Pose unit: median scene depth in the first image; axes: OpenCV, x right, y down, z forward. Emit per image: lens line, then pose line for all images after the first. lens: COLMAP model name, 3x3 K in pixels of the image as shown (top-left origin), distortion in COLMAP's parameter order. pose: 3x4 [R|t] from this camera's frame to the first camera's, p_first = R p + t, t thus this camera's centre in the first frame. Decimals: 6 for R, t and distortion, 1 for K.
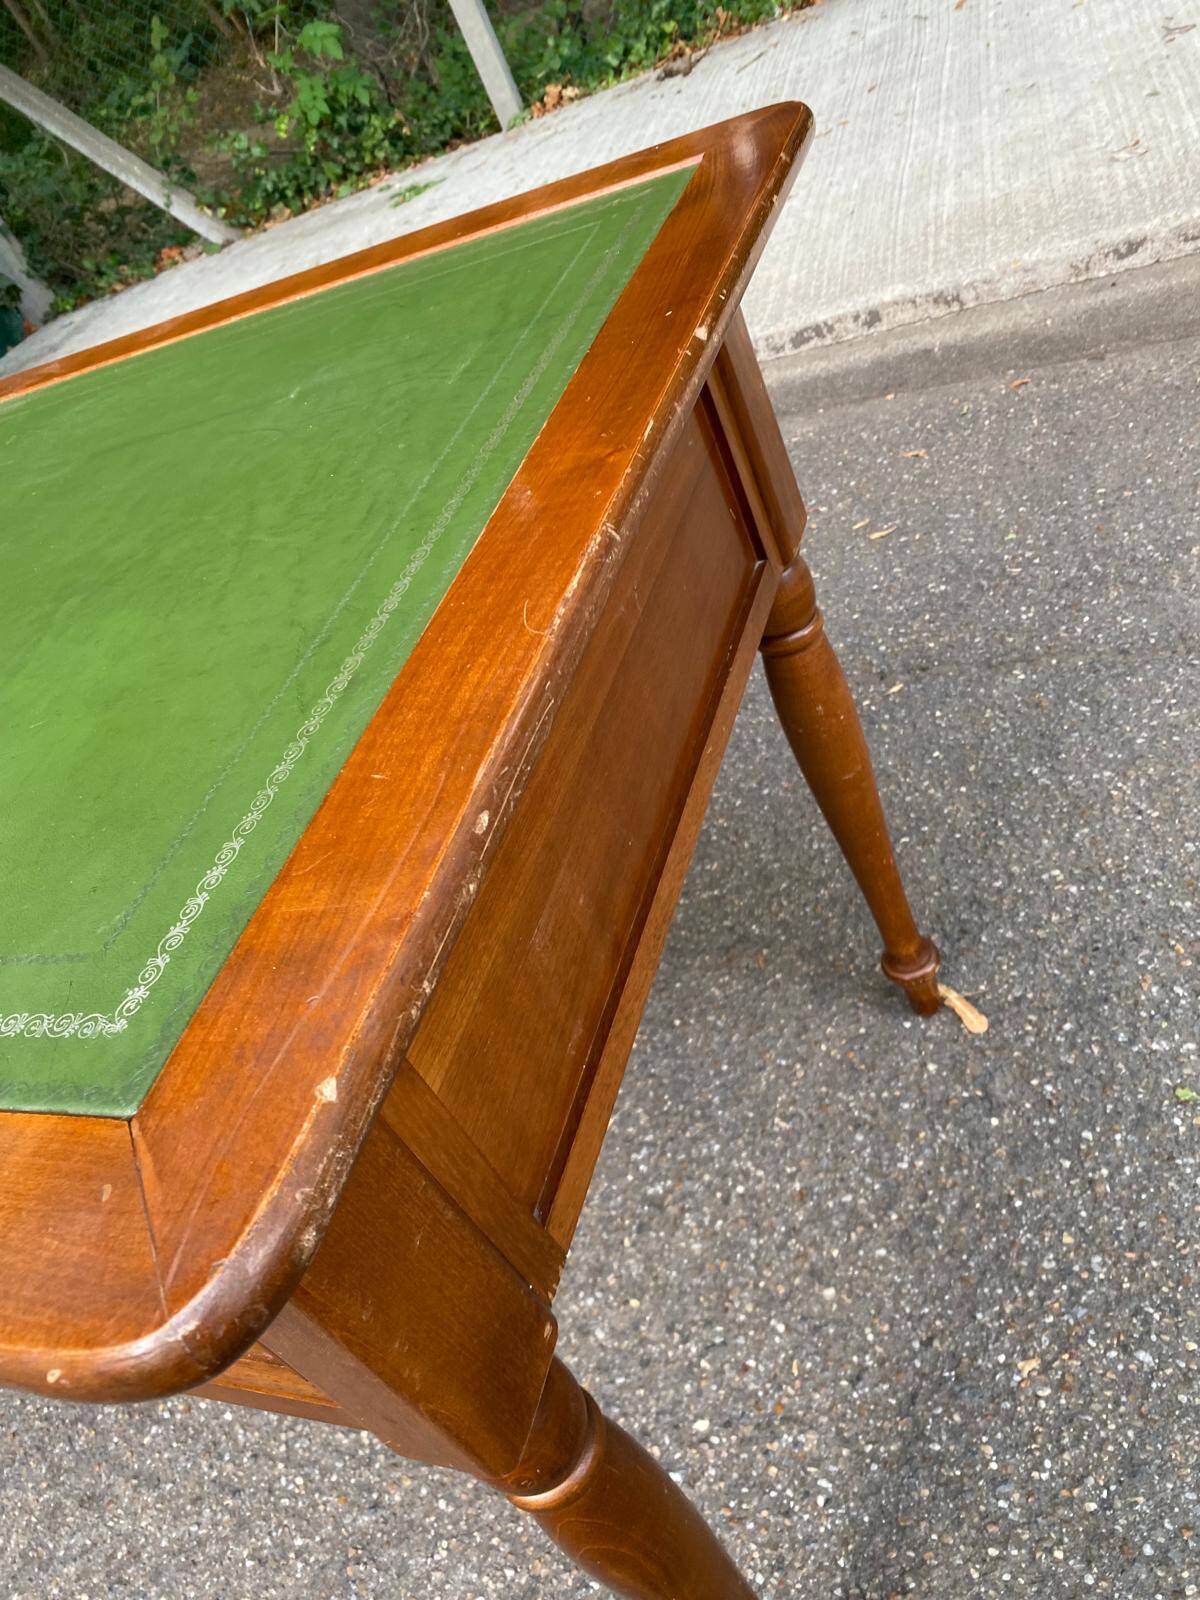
lens RADIAL K [[1230.6, 0, 593.3], [0, 1230.6, 799.4], [0, 0, 1]] dist [0.011275, -0.012052]
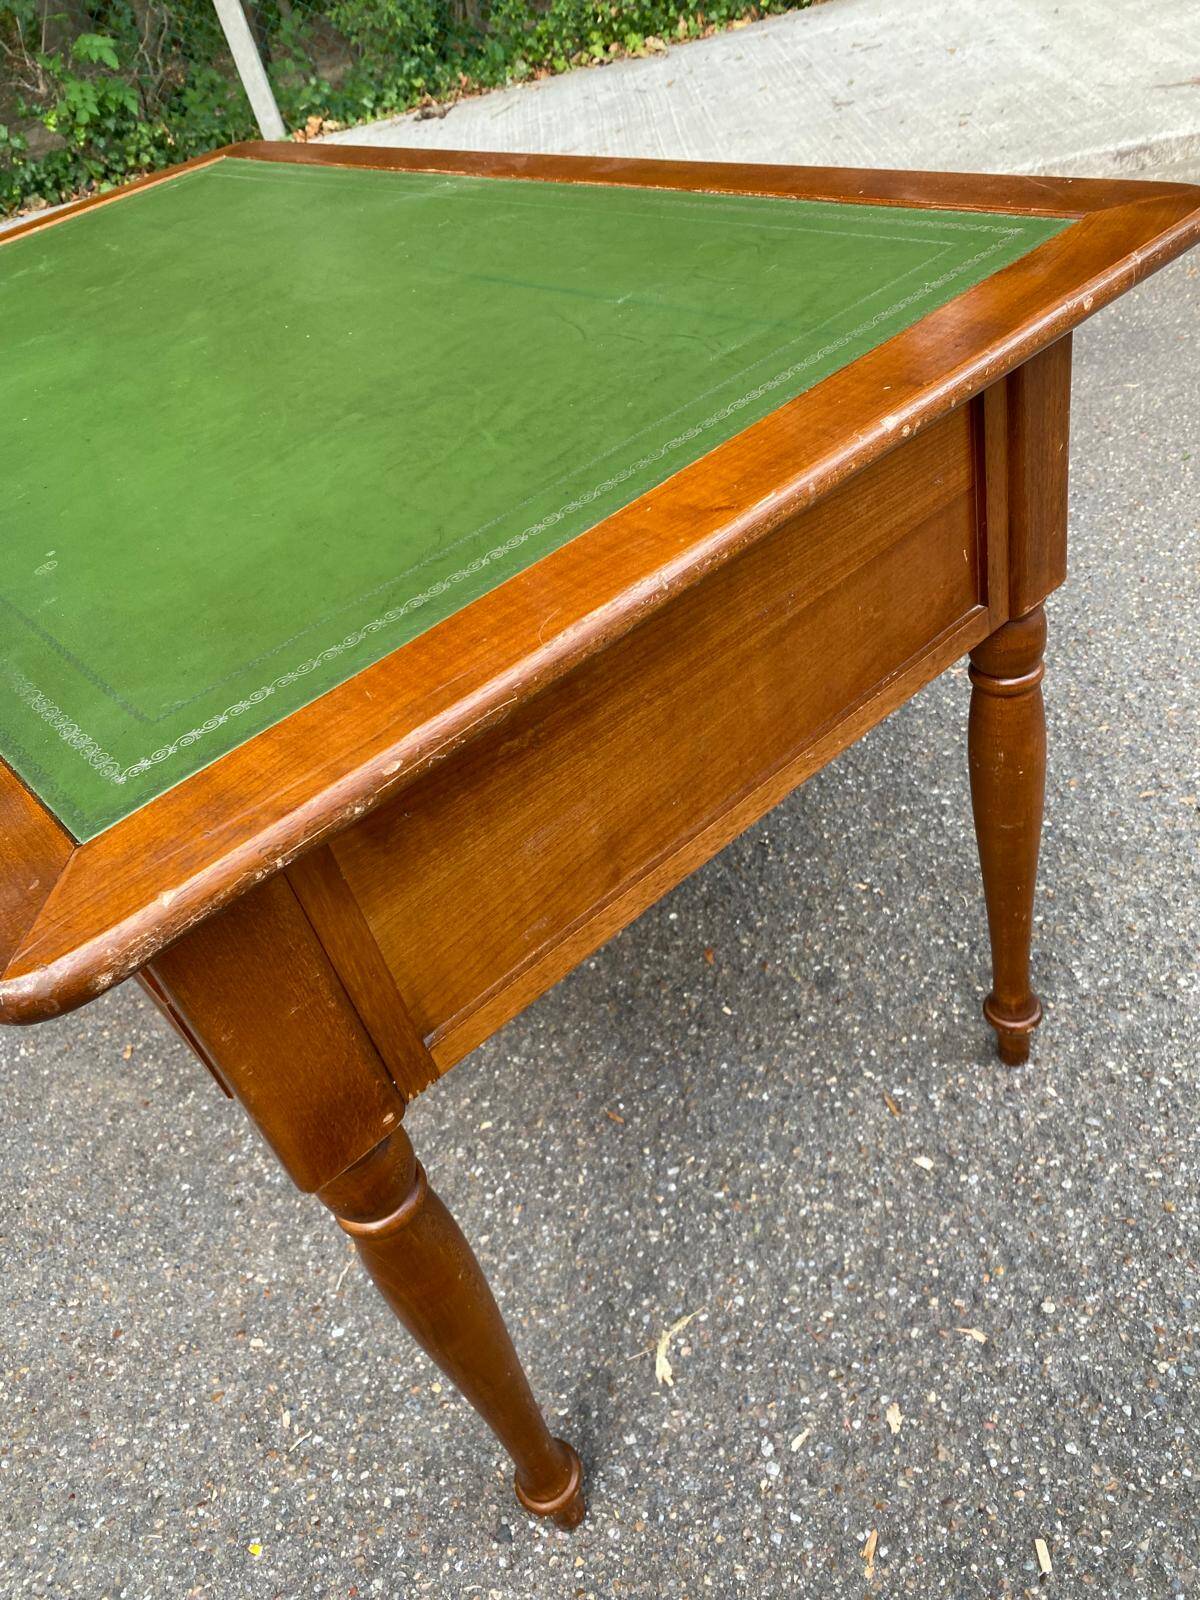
lens RADIAL K [[1230.6, 0, 599.8], [0, 1230.6, 781.4], [0, 0, 1]] dist [0.011275, -0.012052]
pose [[0.949676, -0.026055, 0.312148, -0.600917], [0.056719, 0.994365, -0.089561, 0.626810], [-0.308055, 0.102758, 0.945803, -0.454848]]
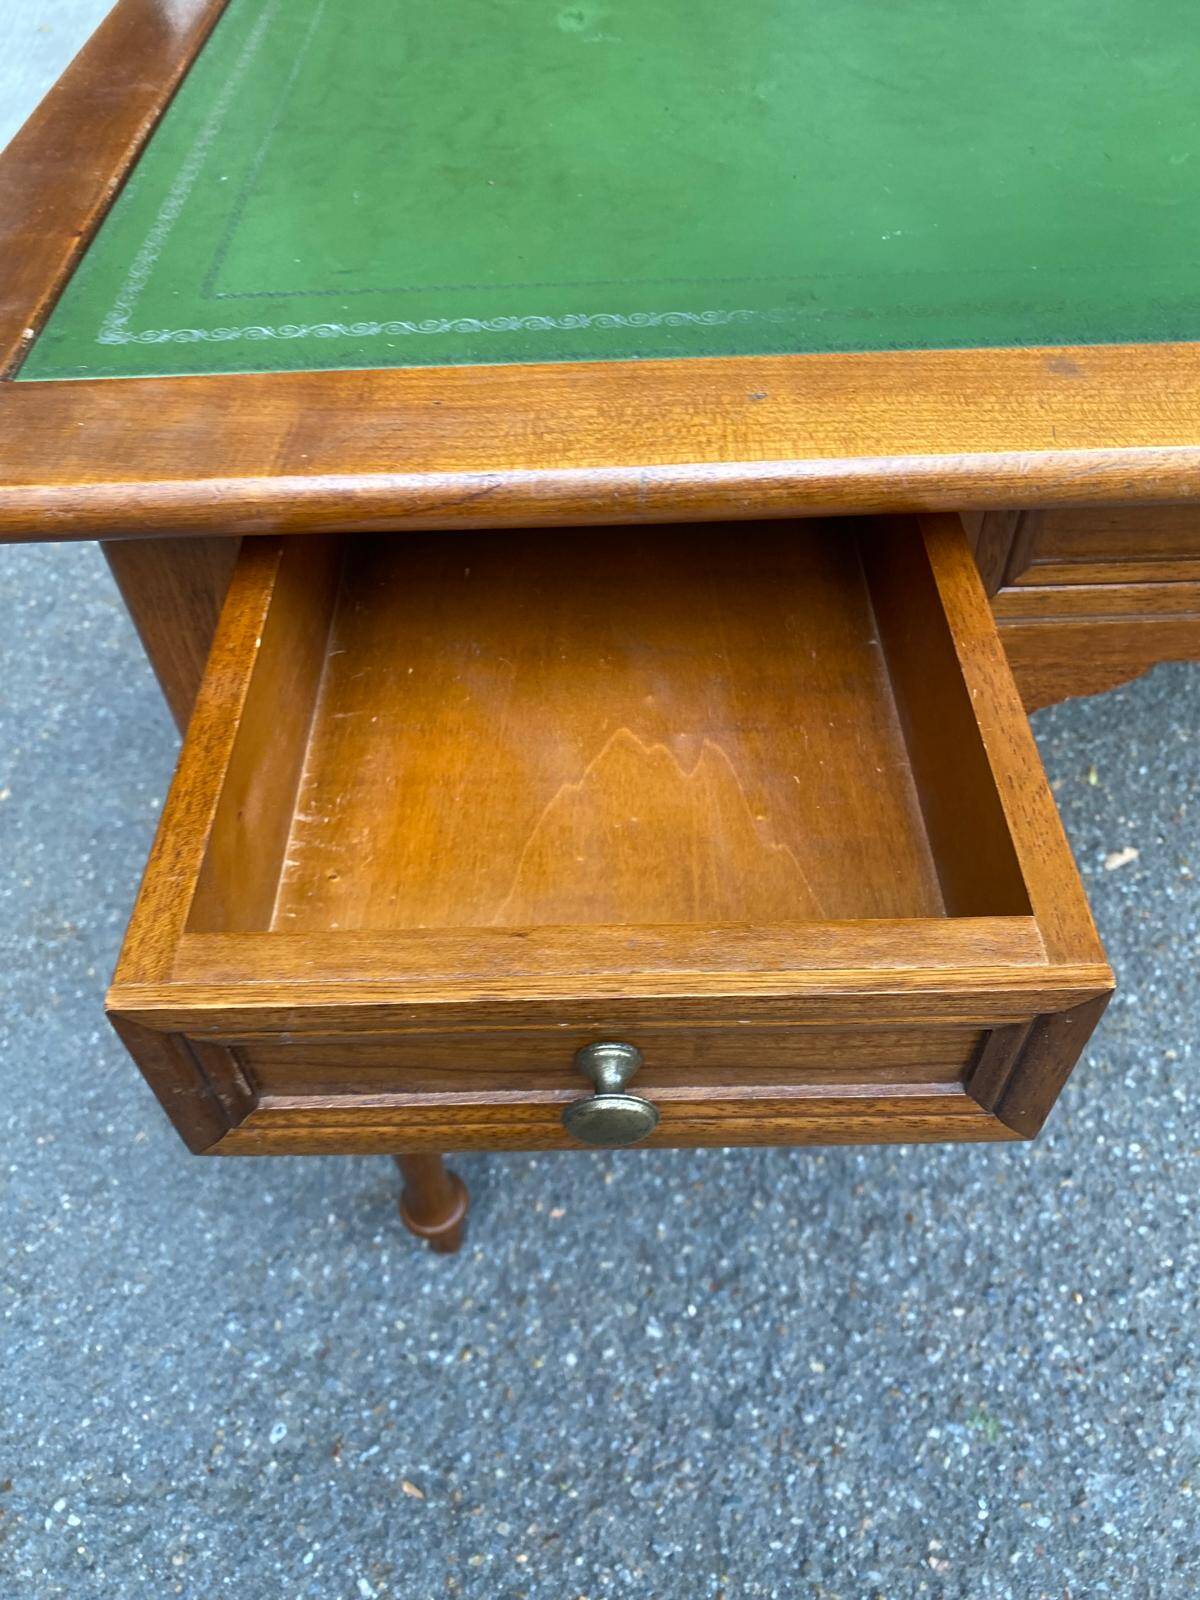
lens RADIAL K [[1230.6, 0, 592.2], [0, 1230.6, 778.5], [0, 0, 1]] dist [0.011275, -0.012052]
pose [[0.888487, 0.014262, 0.458680, -1.015988], [-0.041490, 0.997920, 0.049340, 0.233767], [-0.457022, -0.062868, 0.887231, 0.359961]]
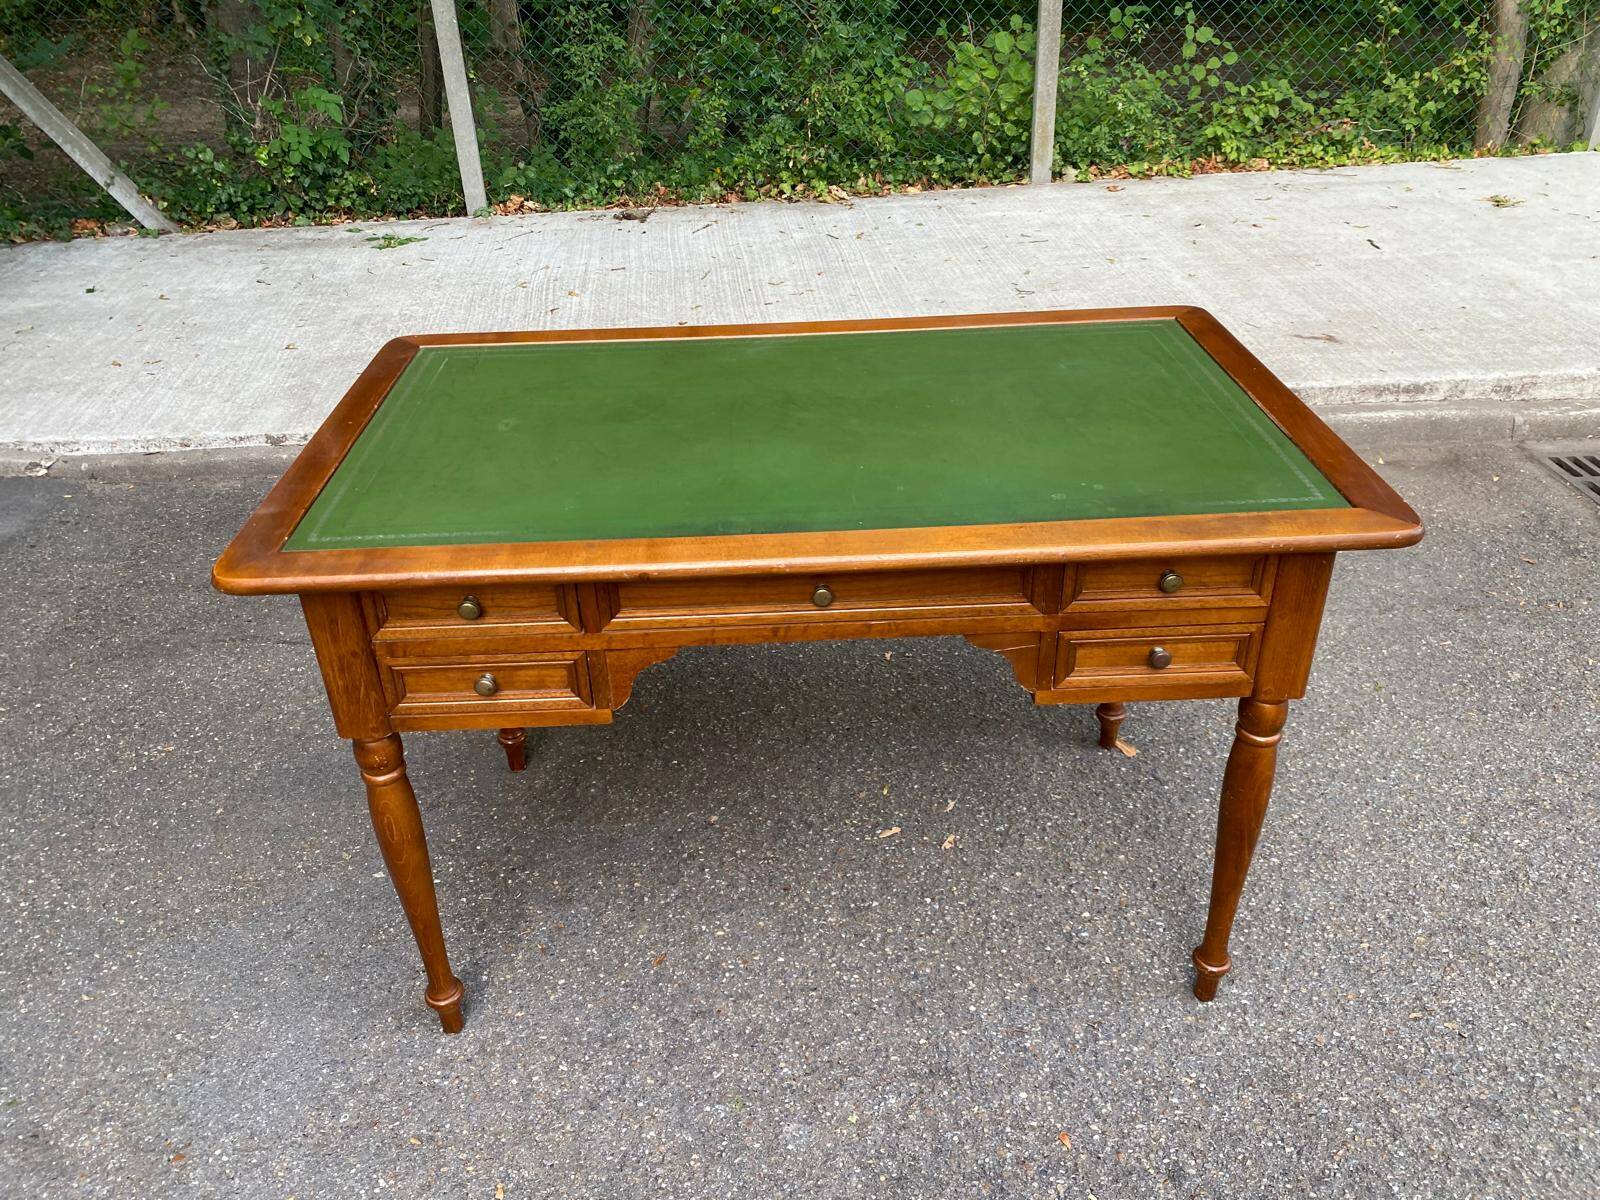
lens RADIAL K [[1230.6, 0, 794.0], [0, 1230.6, 604.6], [0, 0, 1]] dist [0.011275, -0.012052]
pose [[0.883555, 0.142524, 0.446113, -1.087010], [-0.032040, 0.968732, -0.246033, 0.465183], [-0.467229, 0.203091, 0.860495, -0.467515]]
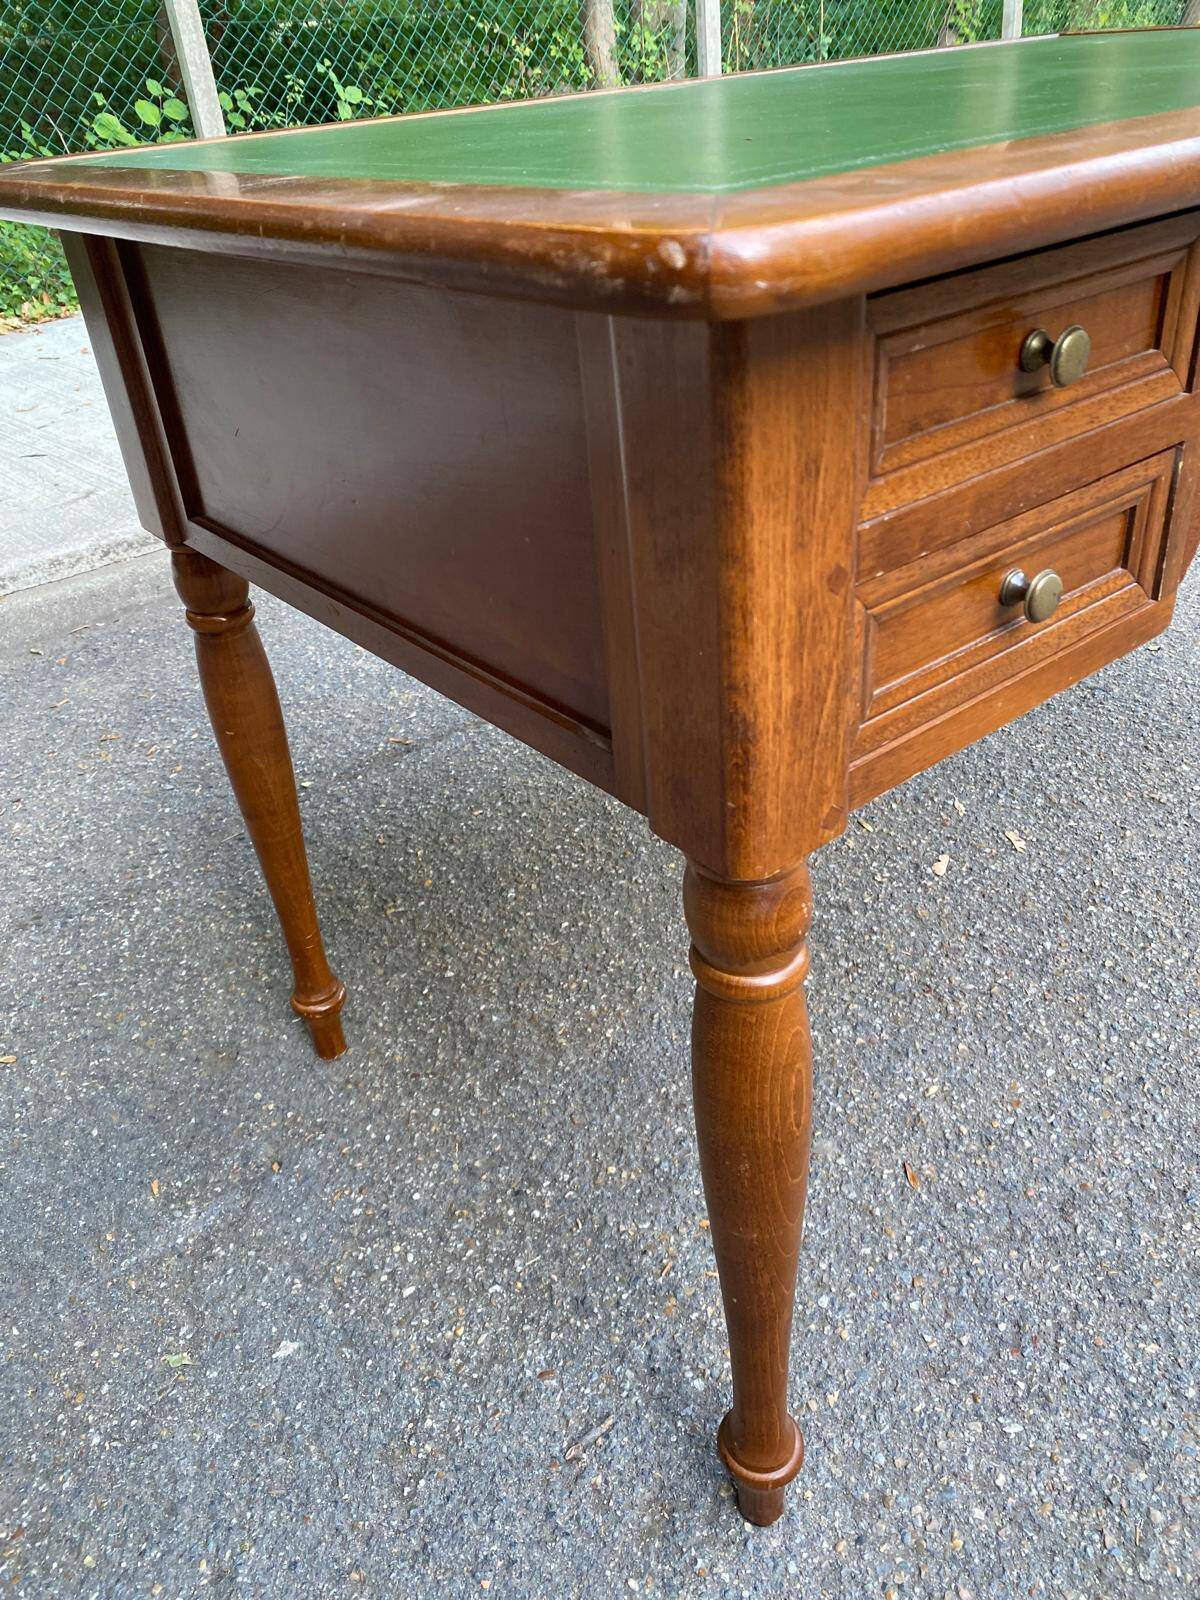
lens RADIAL K [[1230.6, 0, 597.5], [0, 1230.6, 780.8], [0, 0, 1]] dist [0.011275, -0.012052]
pose [[0.539766, -0.114912, 0.833935, -1.300508], [0.441558, 0.882070, -0.164255, 0.315855], [-0.716714, 0.456890, 0.526851, 0.671873]]
